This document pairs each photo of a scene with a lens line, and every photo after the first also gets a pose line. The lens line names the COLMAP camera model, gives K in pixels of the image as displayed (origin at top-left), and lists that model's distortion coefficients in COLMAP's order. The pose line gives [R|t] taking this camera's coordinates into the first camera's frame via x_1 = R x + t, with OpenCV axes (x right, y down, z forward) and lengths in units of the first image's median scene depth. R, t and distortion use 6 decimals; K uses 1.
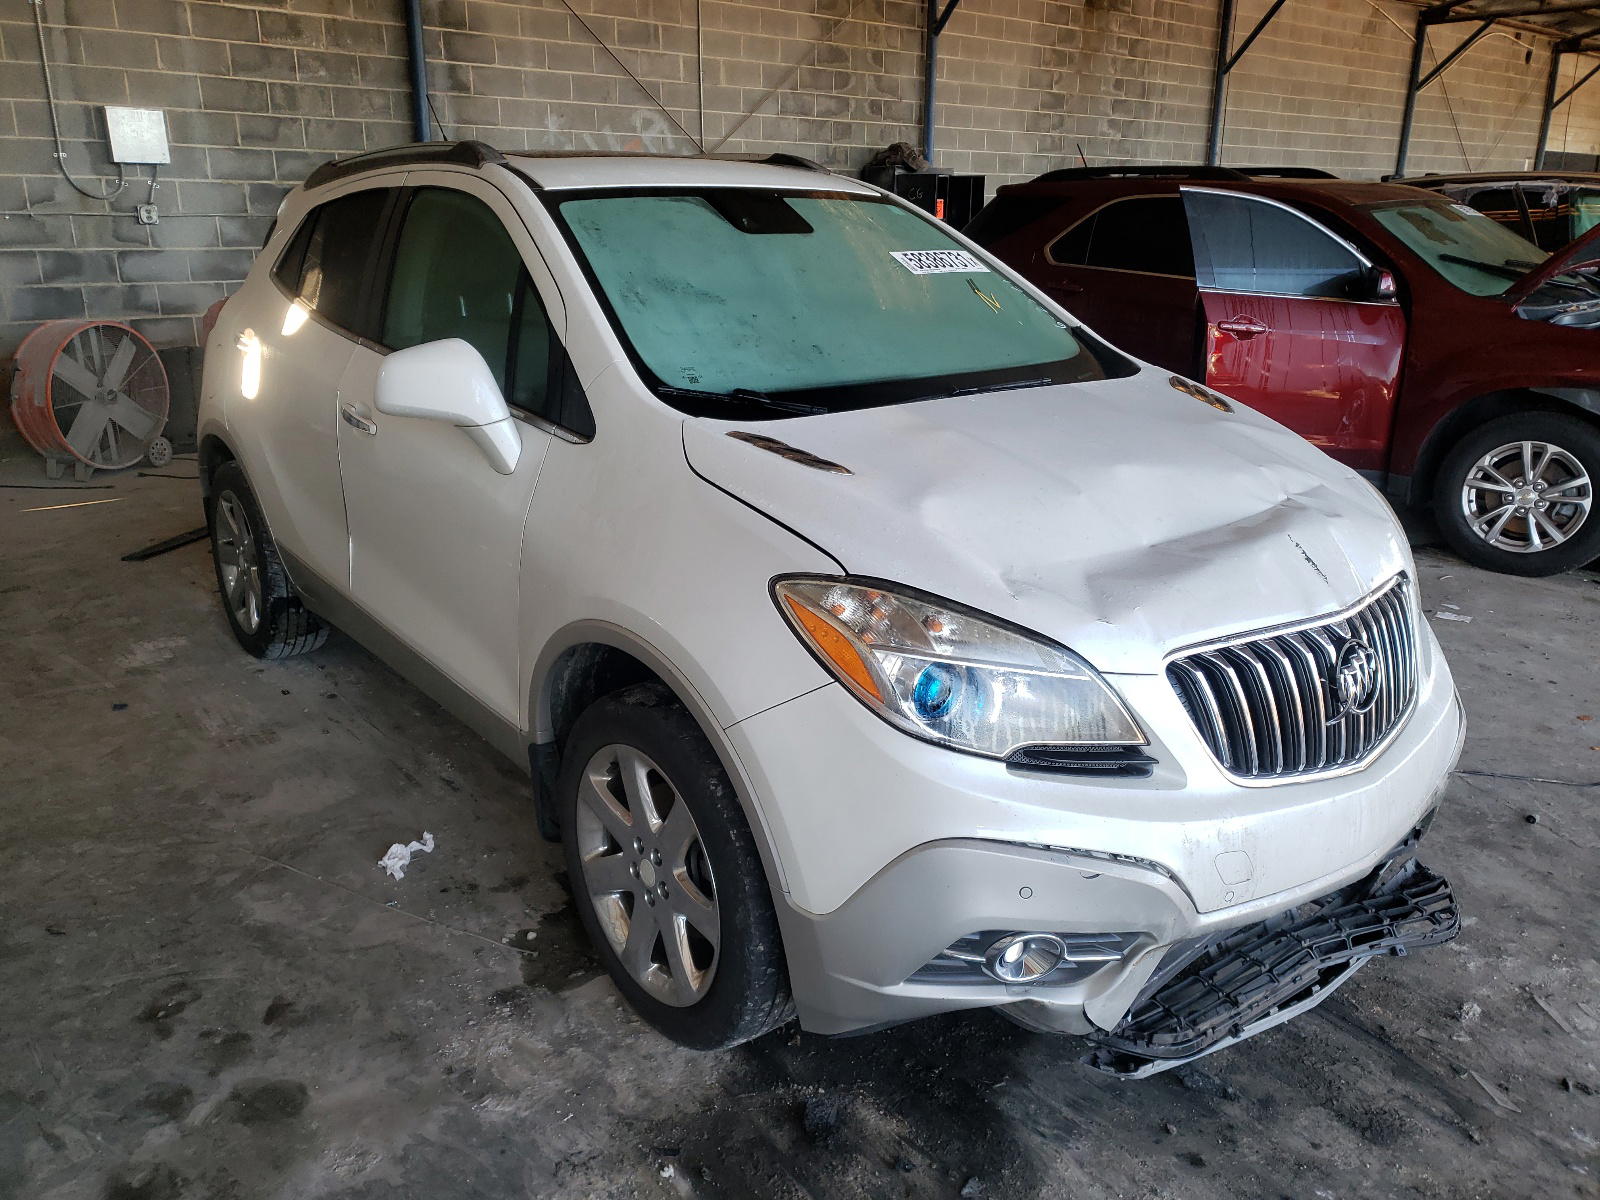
lens RADIAL K [[1258.9, 0, 804.5], [0, 1258.9, 629.4], [0, 0, 1]] dist [-0.003771, 0.038033]
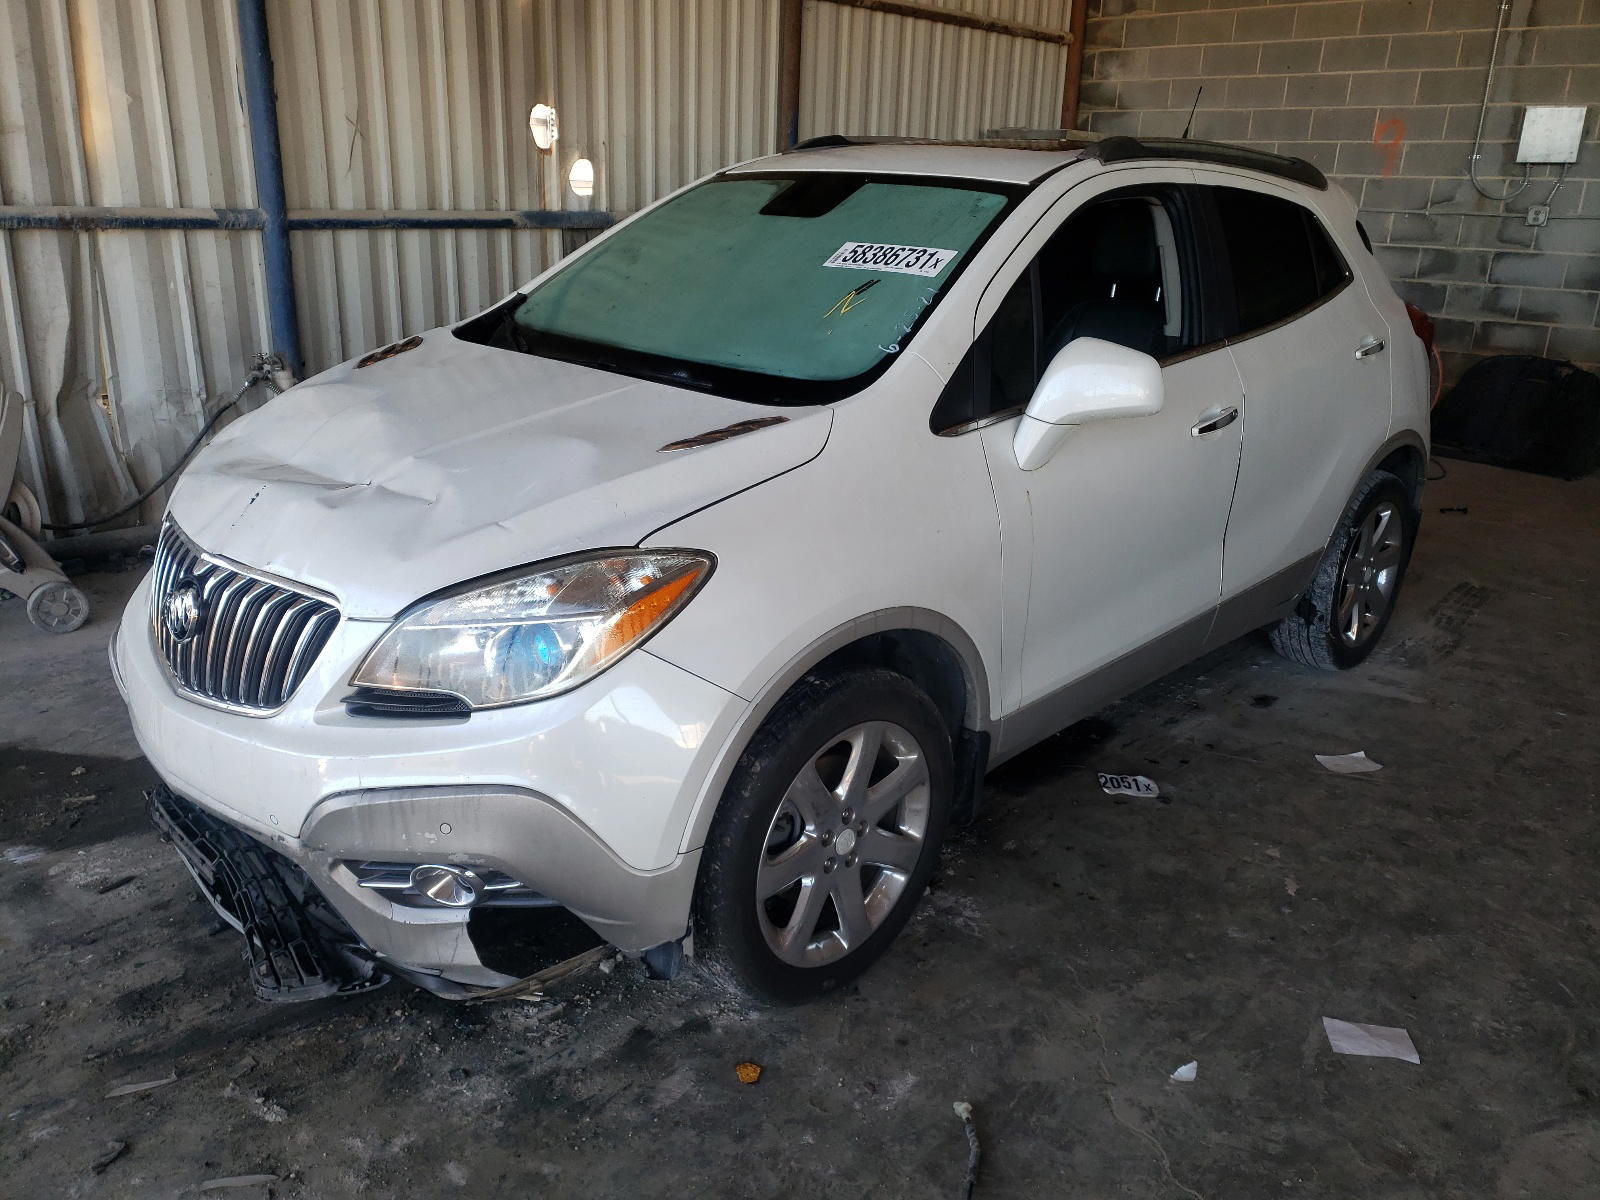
lens RADIAL K [[1240.3, 0, 804.6], [0, 1240.3, 639.7], [0, 0, 1]] dist [0.032697, 0.001475]
pose [[0.102252, 0.345519, -0.932824, 0.445157], [-0.346634, 0.891341, 0.292157, -0.129551], [0.932411, 0.293475, 0.210910, 0.377878]]
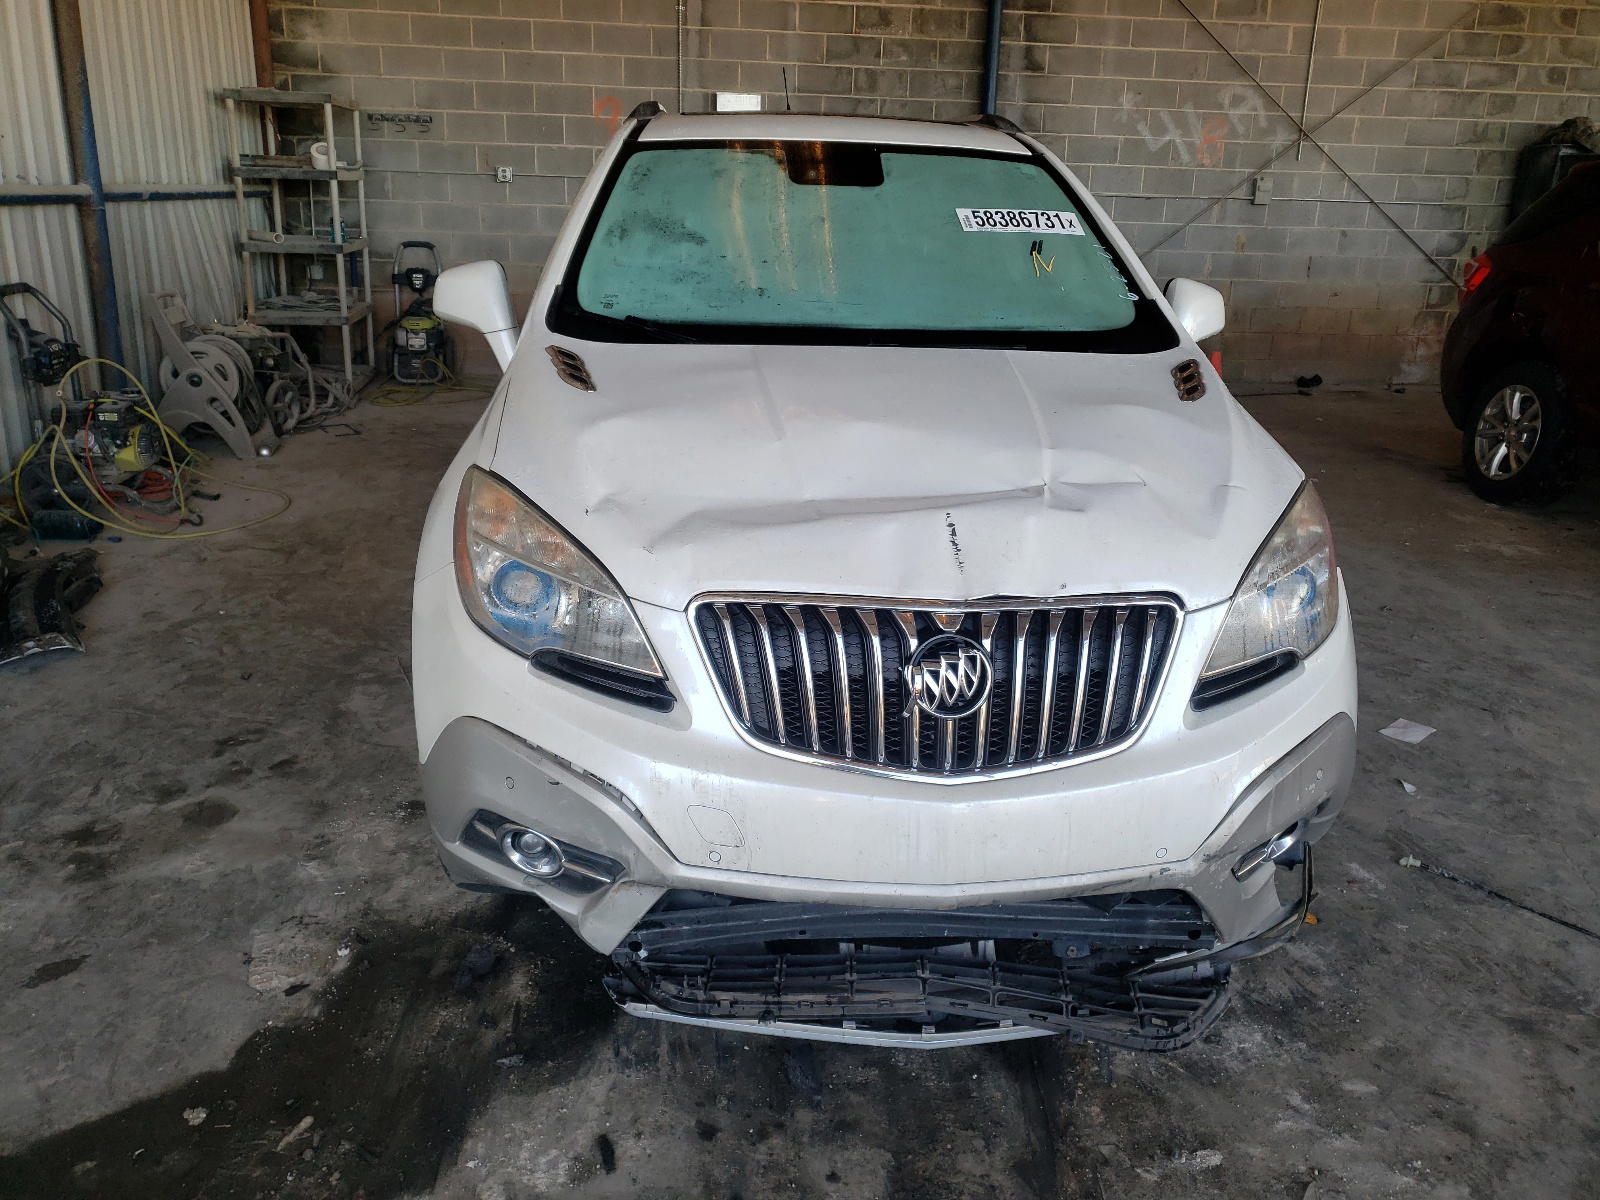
lens RADIAL K [[1268.1, 0, 800.0], [0, 1268.1, 600.0], [0, 0, 1]] dist [-0.008481, 0.046302]
pose [[0.825191, 0.194988, -0.530131, 0.239077], [-0.203272, 0.978161, 0.043369, -0.009641], [0.527010, 0.071973, 0.846806, 0.056293]]
